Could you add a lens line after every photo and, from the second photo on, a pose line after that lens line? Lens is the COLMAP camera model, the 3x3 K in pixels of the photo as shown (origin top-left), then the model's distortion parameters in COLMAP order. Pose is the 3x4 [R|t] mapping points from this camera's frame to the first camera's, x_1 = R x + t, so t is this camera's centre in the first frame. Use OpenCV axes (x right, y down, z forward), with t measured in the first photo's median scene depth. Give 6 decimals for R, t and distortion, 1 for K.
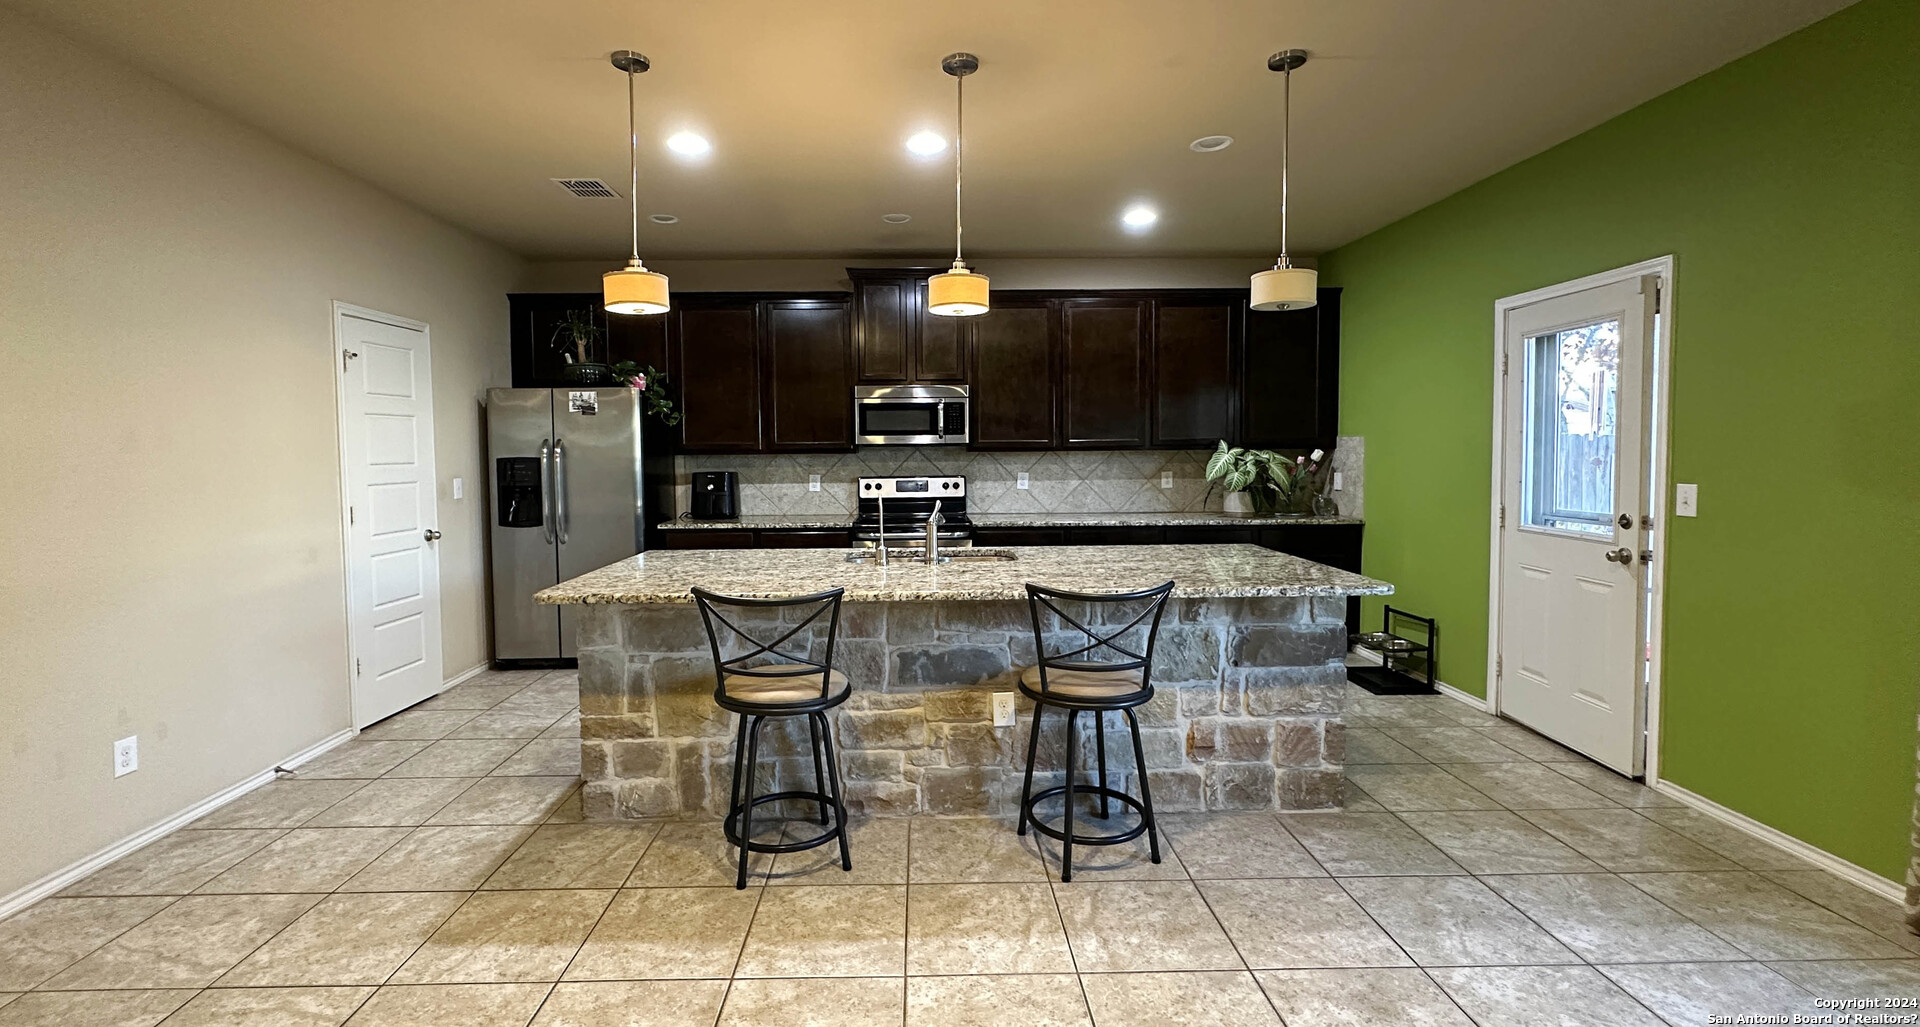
lens RADIAL K [[828.2, 0, 956.4], [0, 828.2, 498.2], [0, 0, 1]] dist [-0.000306, -0.000327]
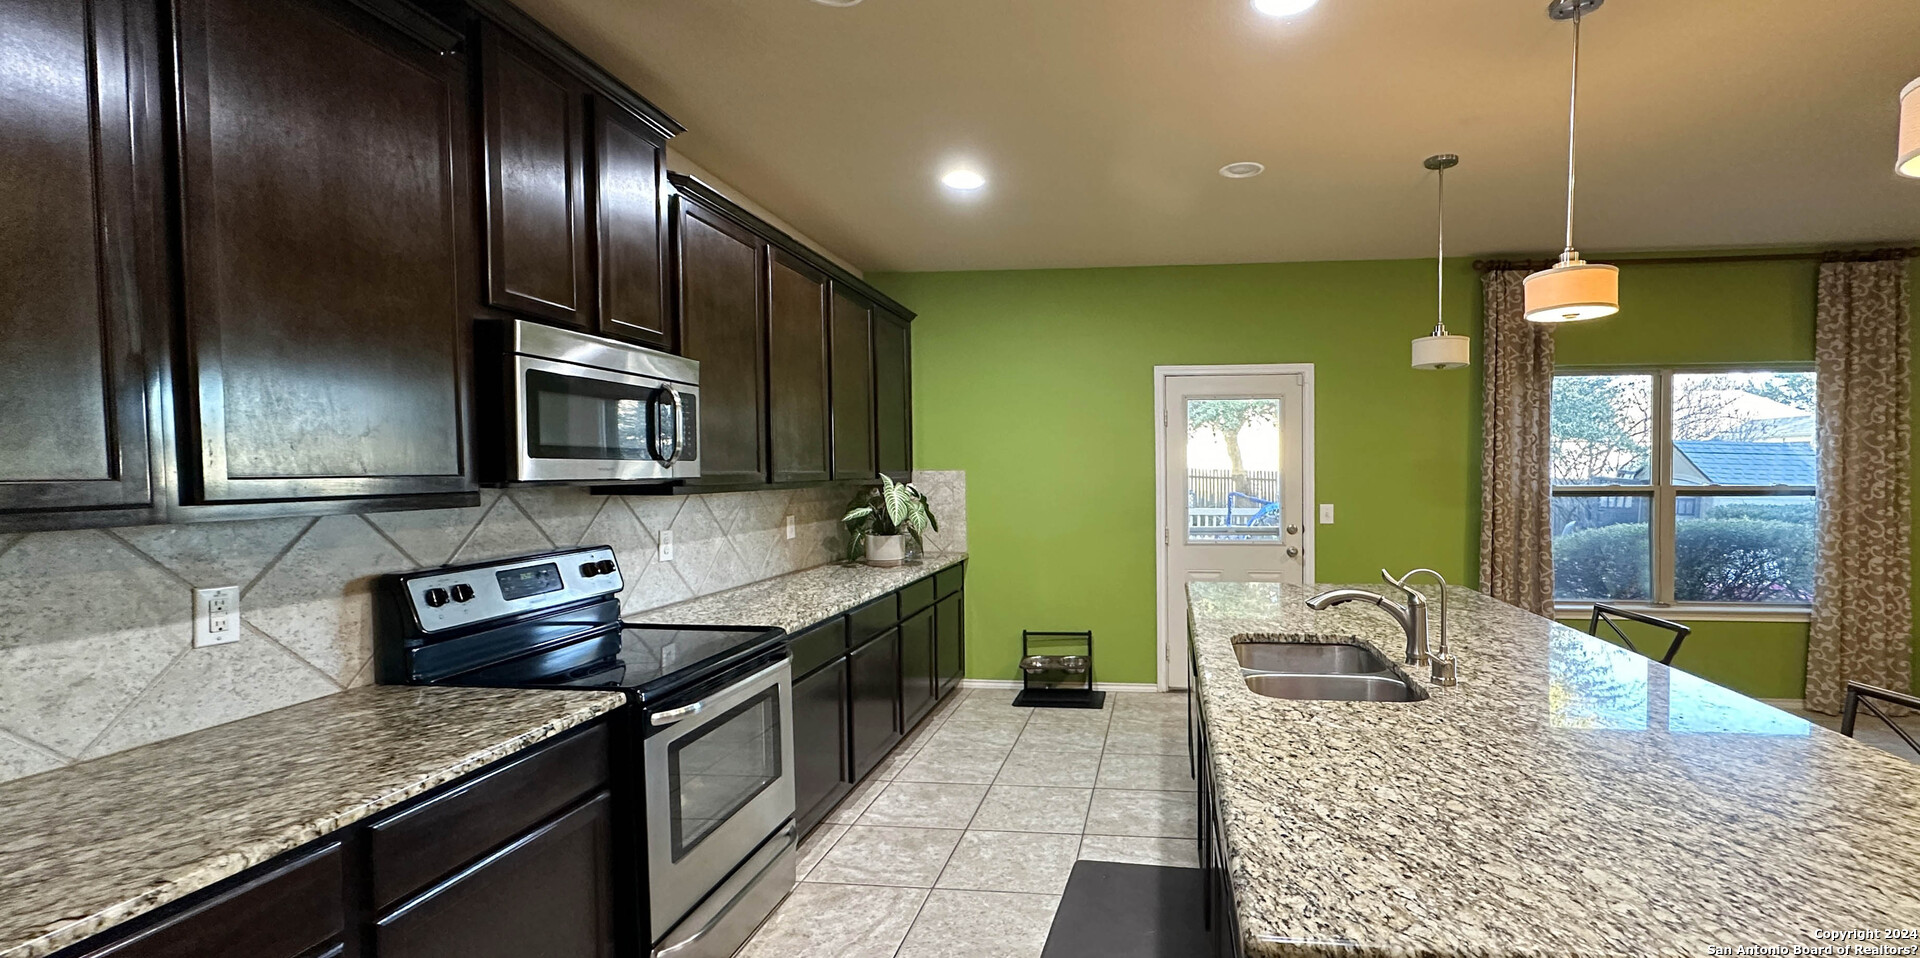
lens RADIAL K [[829.2, 0, 961.7], [0, 829.2, 492.4], [0, 0, 1]] dist [0.000718, 0.000142]
pose [[0.158046, -0.019903, 0.987231, -0.584402], [0.059801, 0.998155, 0.010550, -0.068236], [-0.985619, 0.057370, 0.158944, 0.980346]]
